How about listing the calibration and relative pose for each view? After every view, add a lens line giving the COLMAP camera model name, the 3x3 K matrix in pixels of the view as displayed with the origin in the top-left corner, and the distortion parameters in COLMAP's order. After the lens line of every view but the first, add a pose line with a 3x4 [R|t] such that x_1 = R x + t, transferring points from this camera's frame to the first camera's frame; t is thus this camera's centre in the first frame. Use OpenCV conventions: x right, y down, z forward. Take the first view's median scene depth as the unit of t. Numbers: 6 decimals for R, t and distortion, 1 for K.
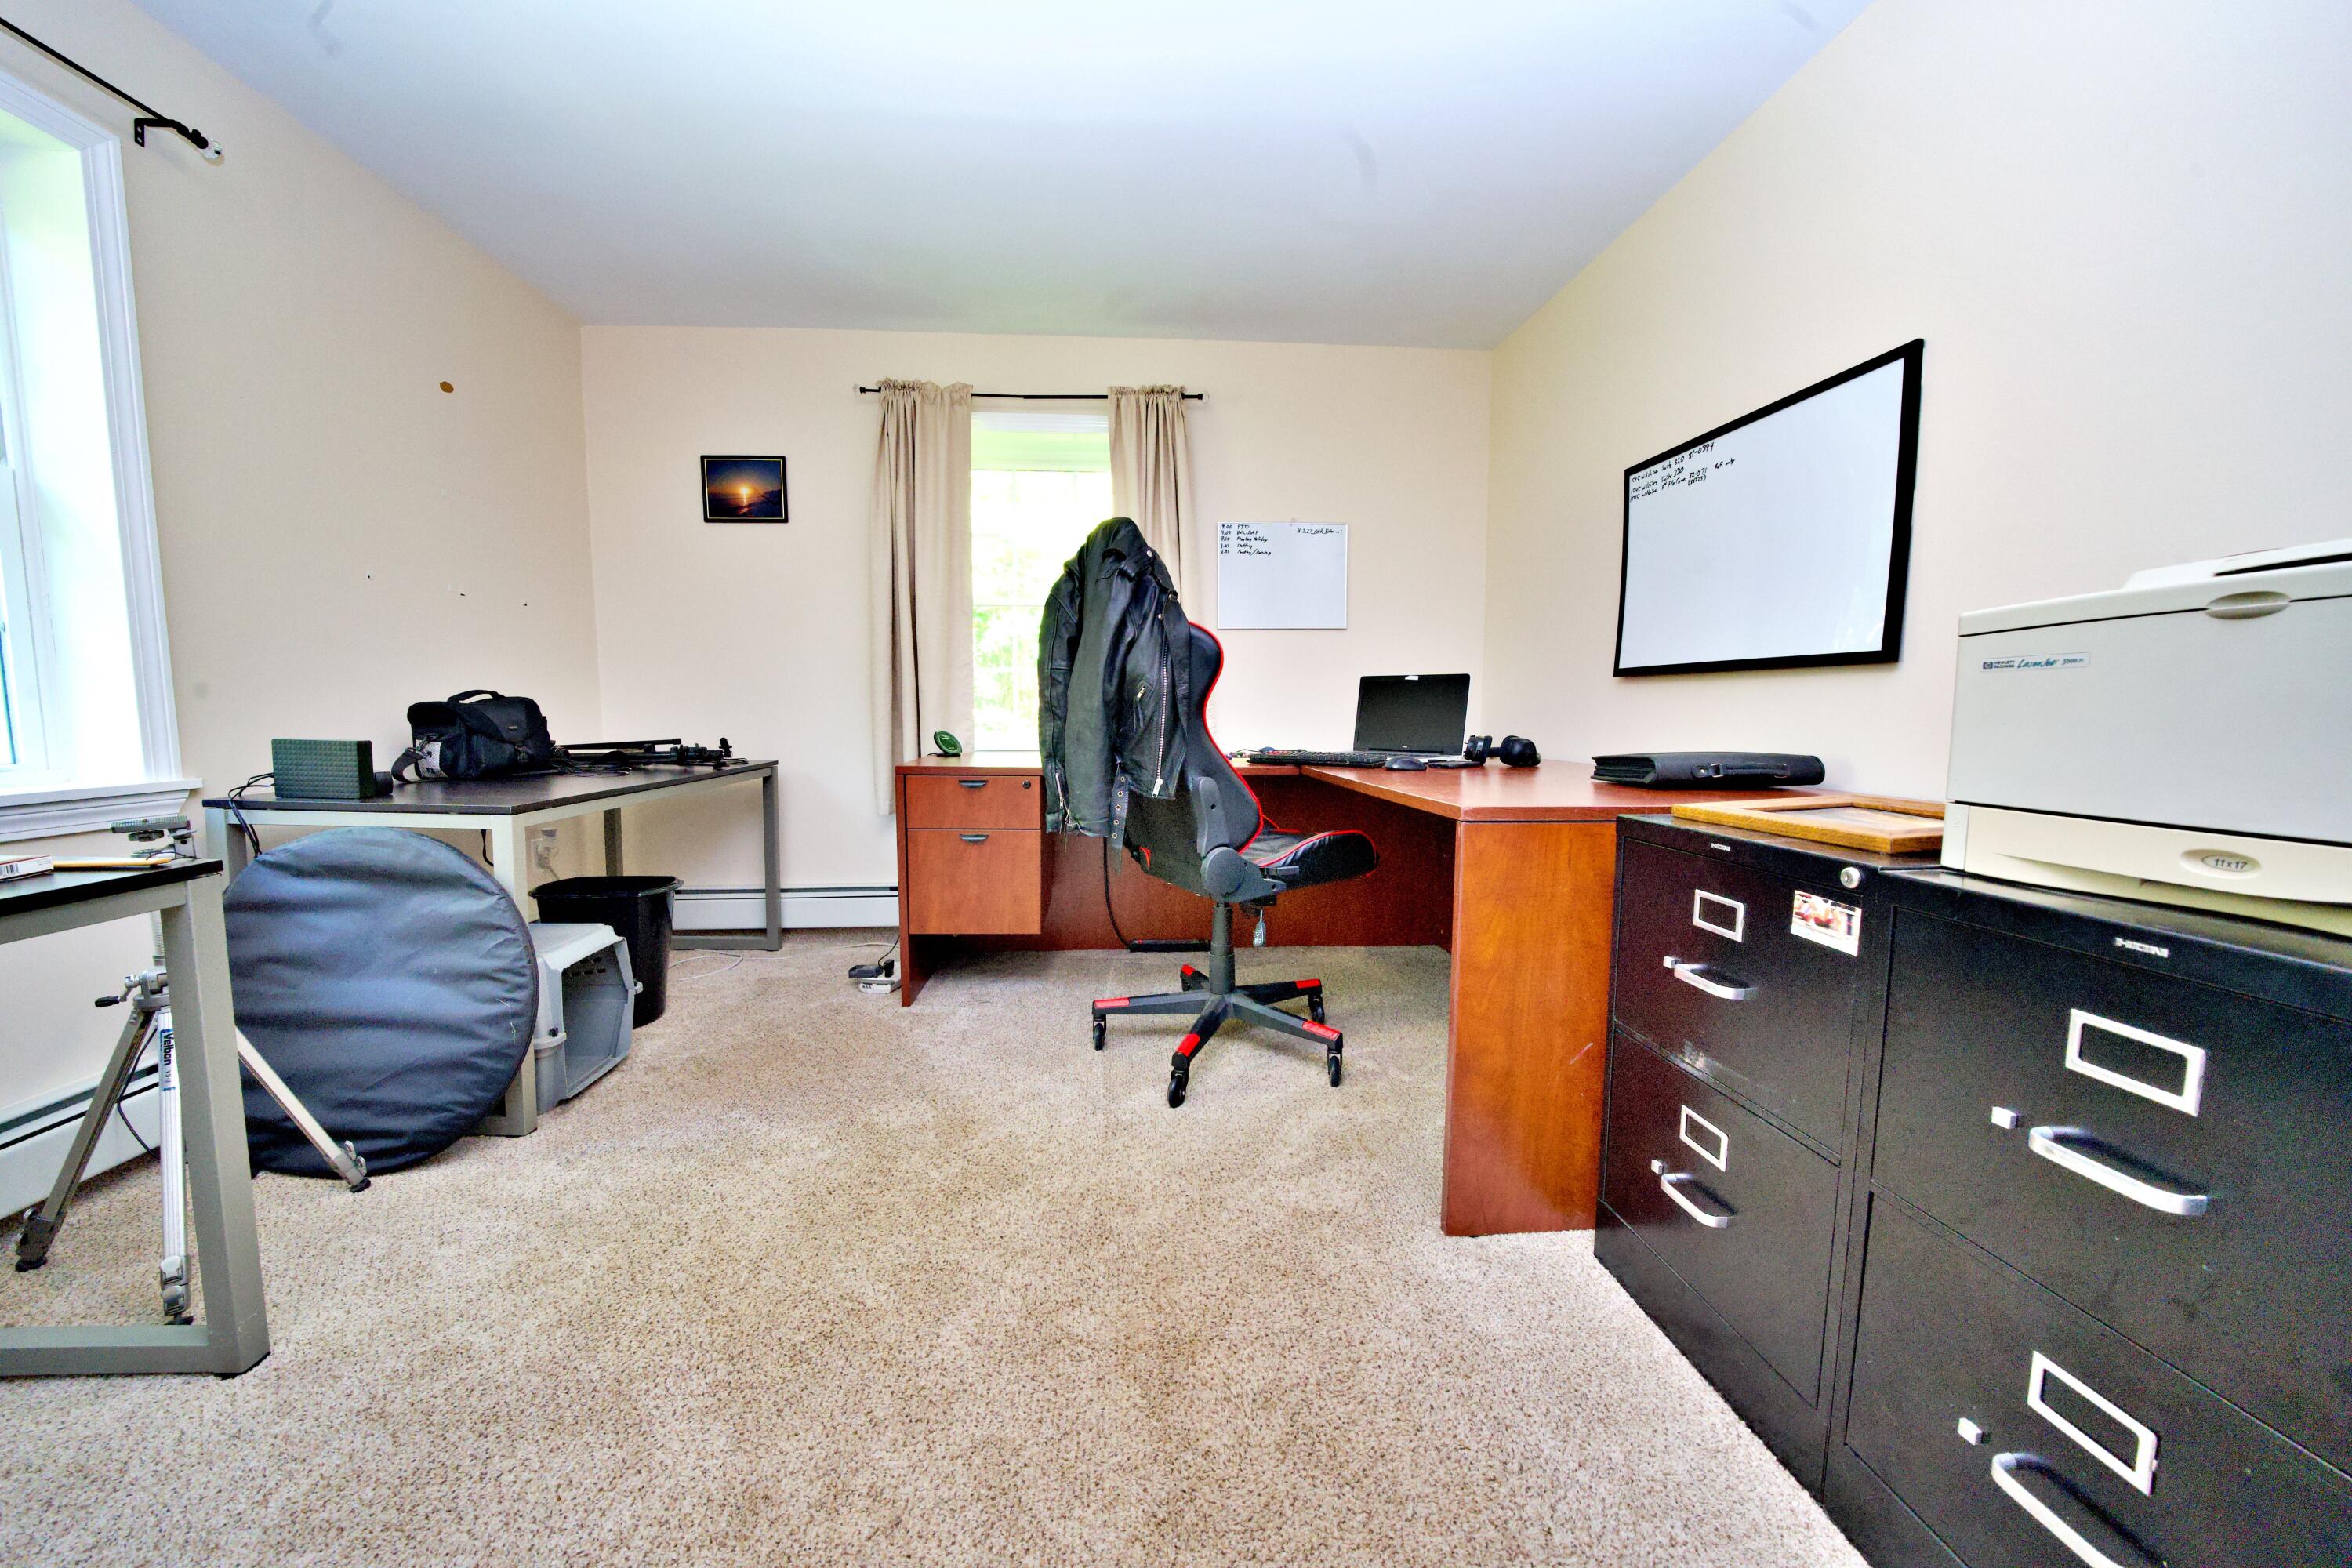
lens RADIAL K [[848.6, 0, 1140.9], [0, 848.6, 793.3], [0, 0, 1]] dist [-0.017991, 0.002417]
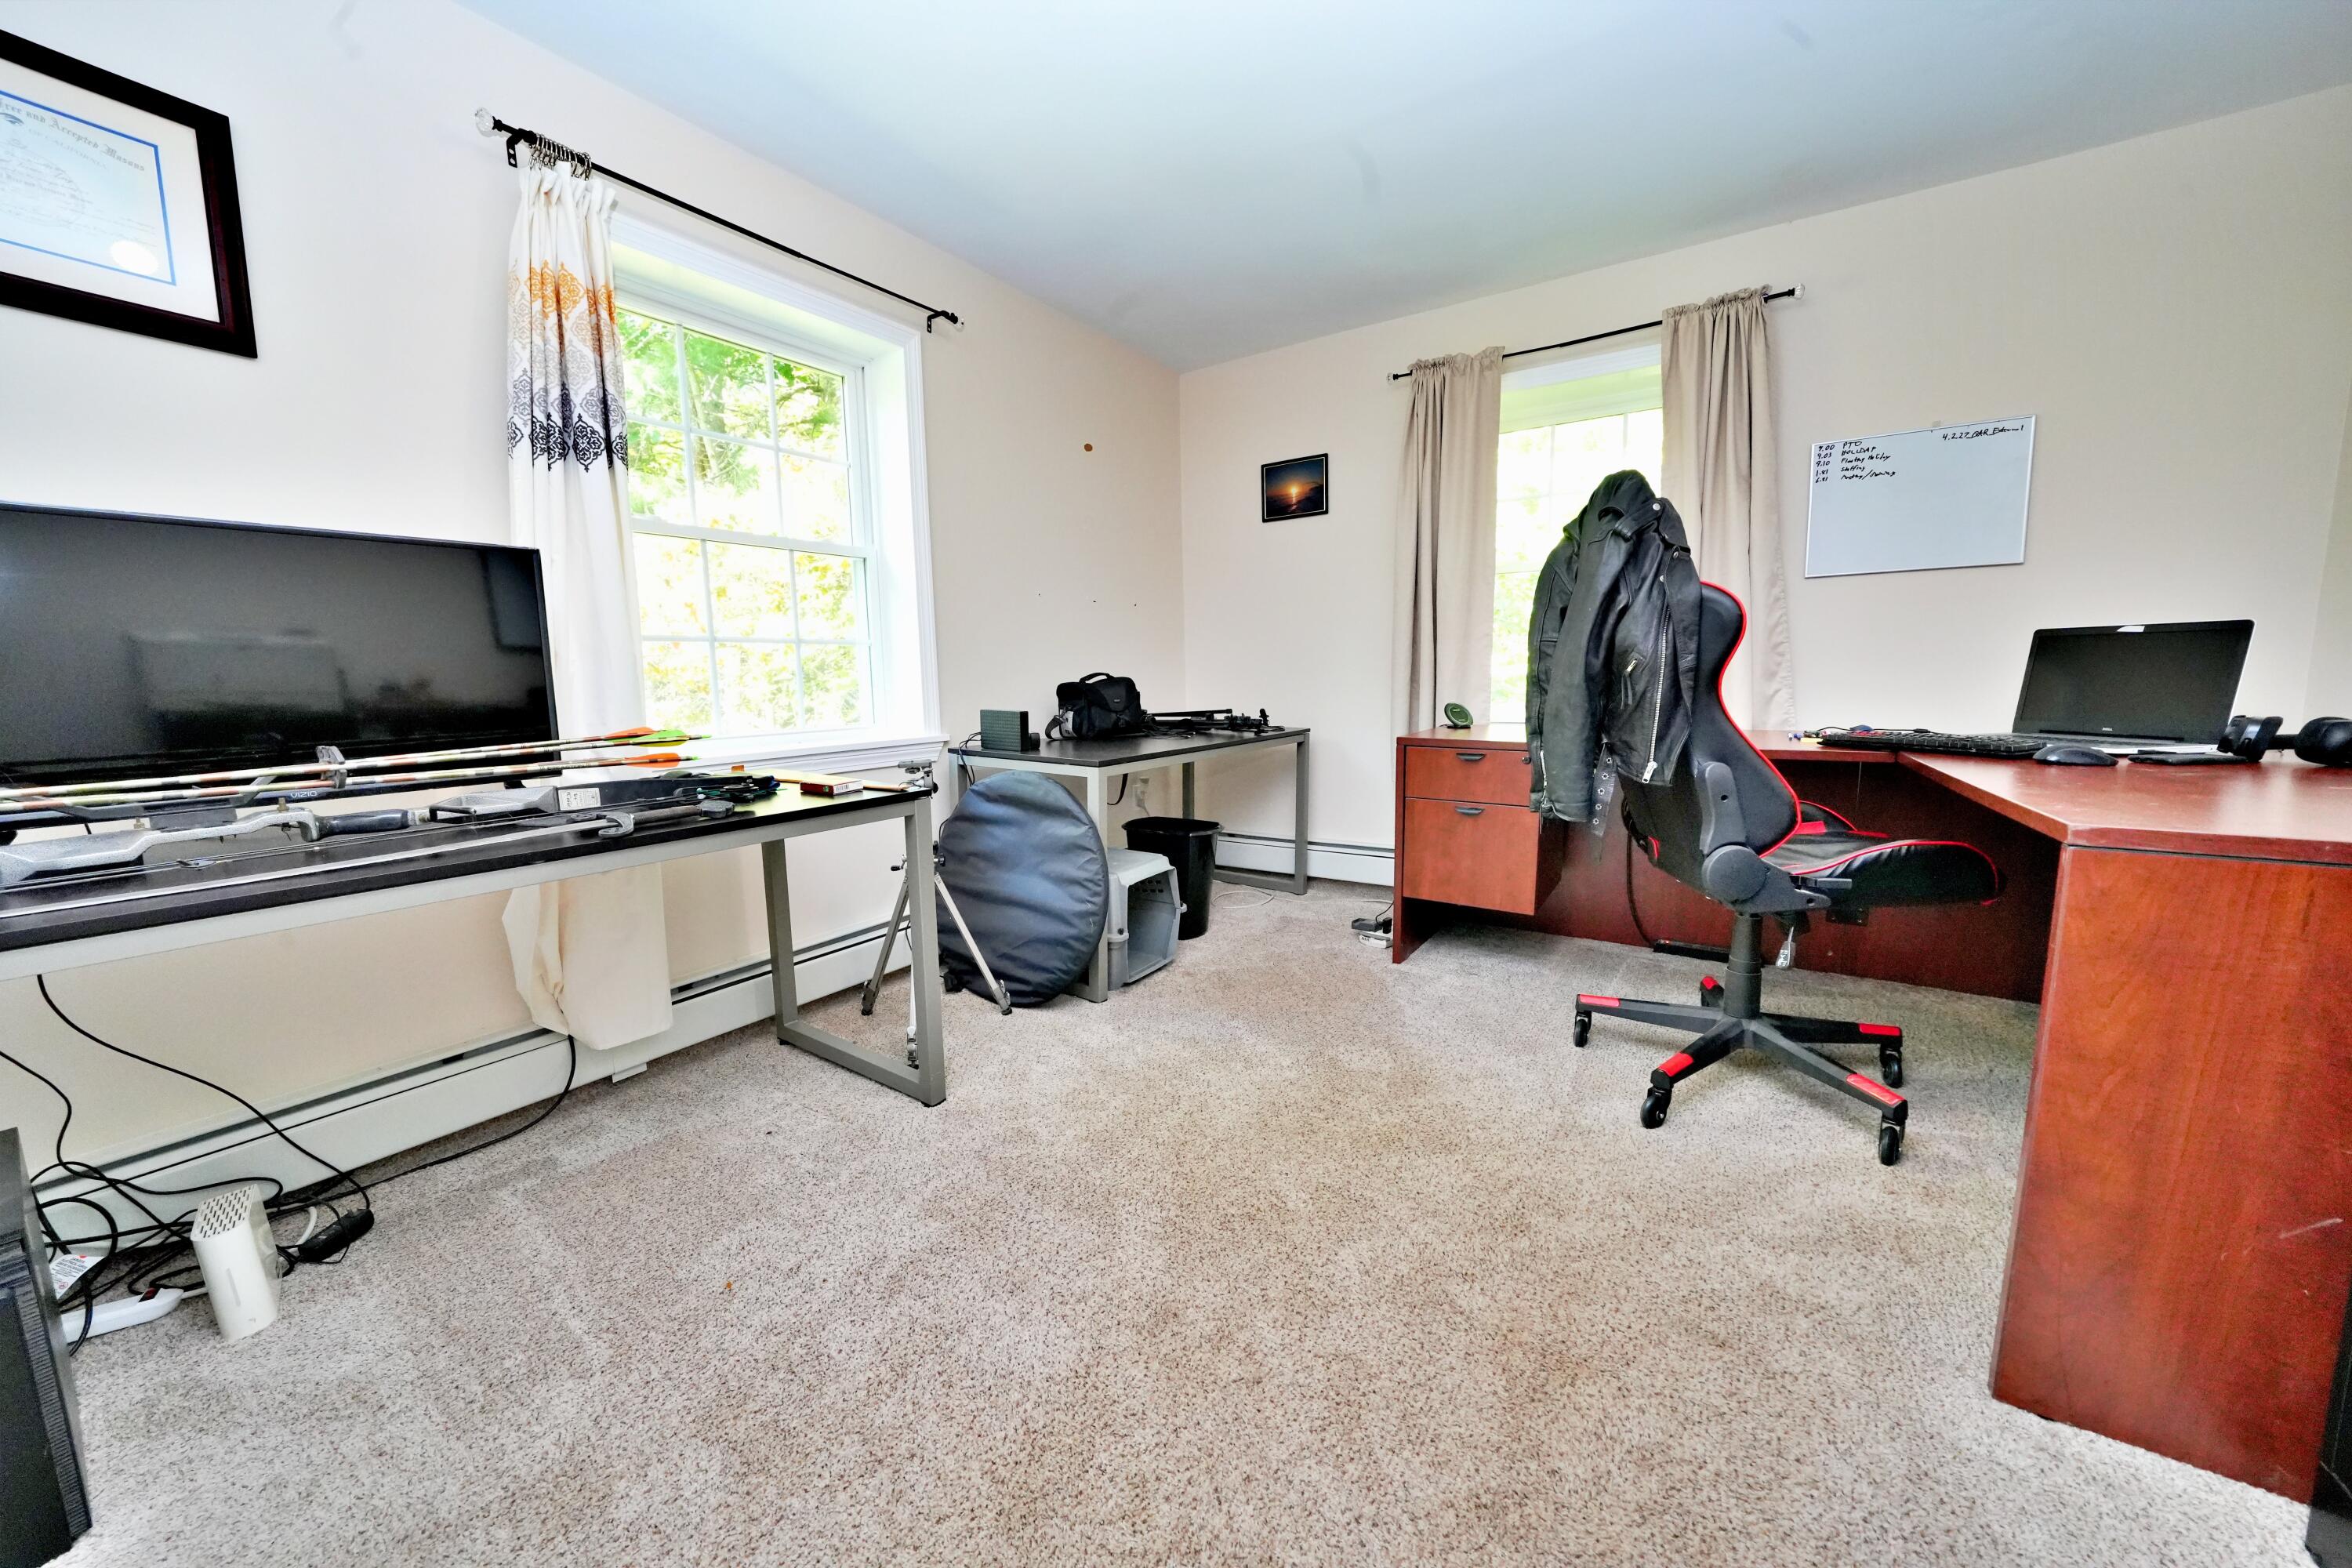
lens RADIAL K [[833.1, 0, 1175.1], [0, 833.1, 789.3], [0, 0, 1]] dist [-0.015831, 0.000378]
pose [[0.796570, 0.064870, -0.601056, 0.143752], [-0.040199, 0.997710, 0.054404, -0.015330], [0.603209, -0.019175, 0.797353, 0.003645]]
